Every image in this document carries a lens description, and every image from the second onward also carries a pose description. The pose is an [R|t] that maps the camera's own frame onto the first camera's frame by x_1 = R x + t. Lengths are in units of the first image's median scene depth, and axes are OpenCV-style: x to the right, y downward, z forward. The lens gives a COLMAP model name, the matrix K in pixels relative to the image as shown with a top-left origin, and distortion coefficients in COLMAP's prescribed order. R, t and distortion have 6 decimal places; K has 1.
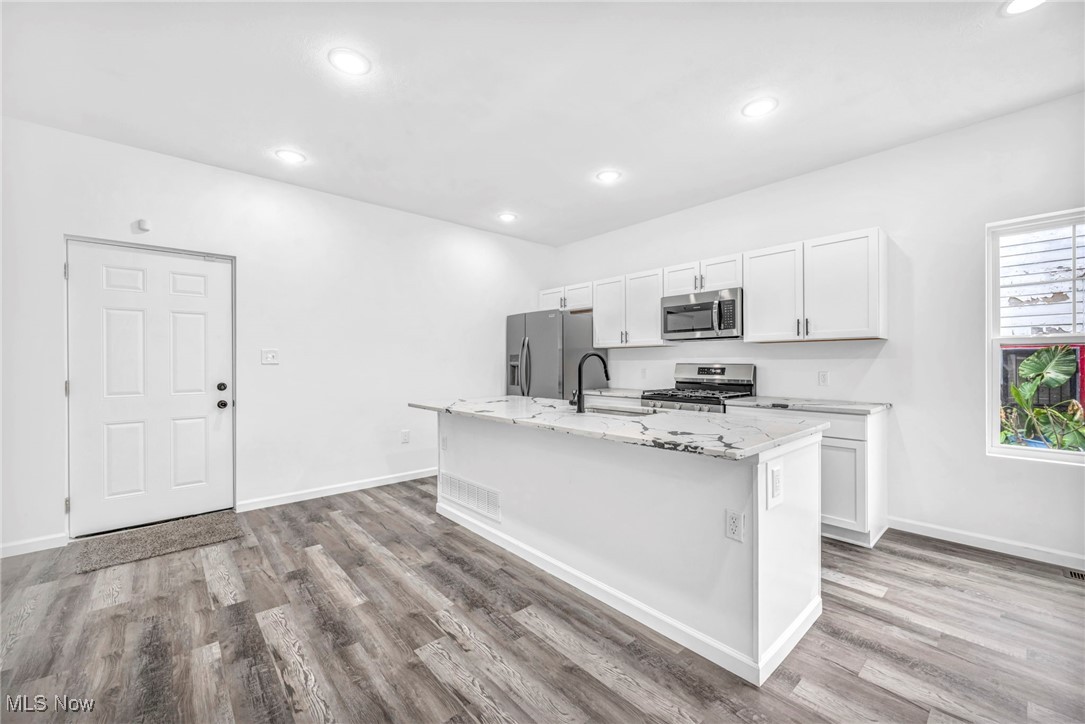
lens RADIAL K [[436.1, 0, 544.8], [0, 436.1, 361.1], [0, 0, 1]] dist [0.000452, 0.001233]
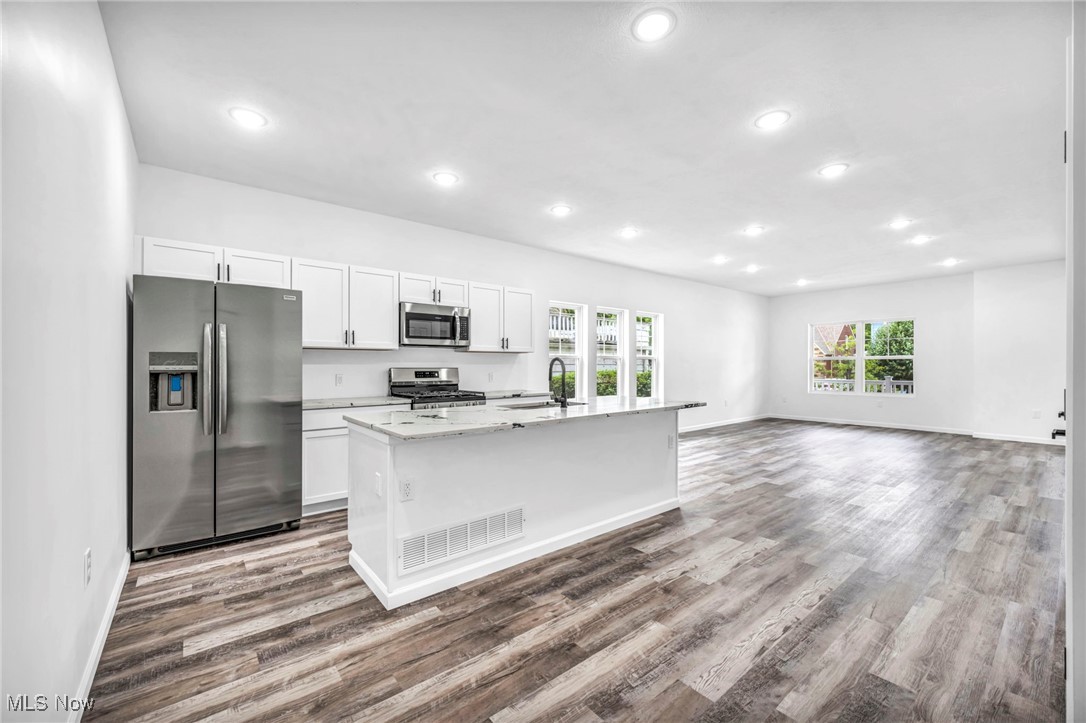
lens RADIAL K [[436.5, 0, 545.1], [0, 436.5, 365.3], [0, 0, 1]] dist [0.000452, 0.001233]
pose [[0.029833, 0.005338, 0.999541, -1.109282], [-0.000798, 0.999986, -0.005316, 0.007845], [-0.999555, -0.000639, 0.029837, 0.990081]]
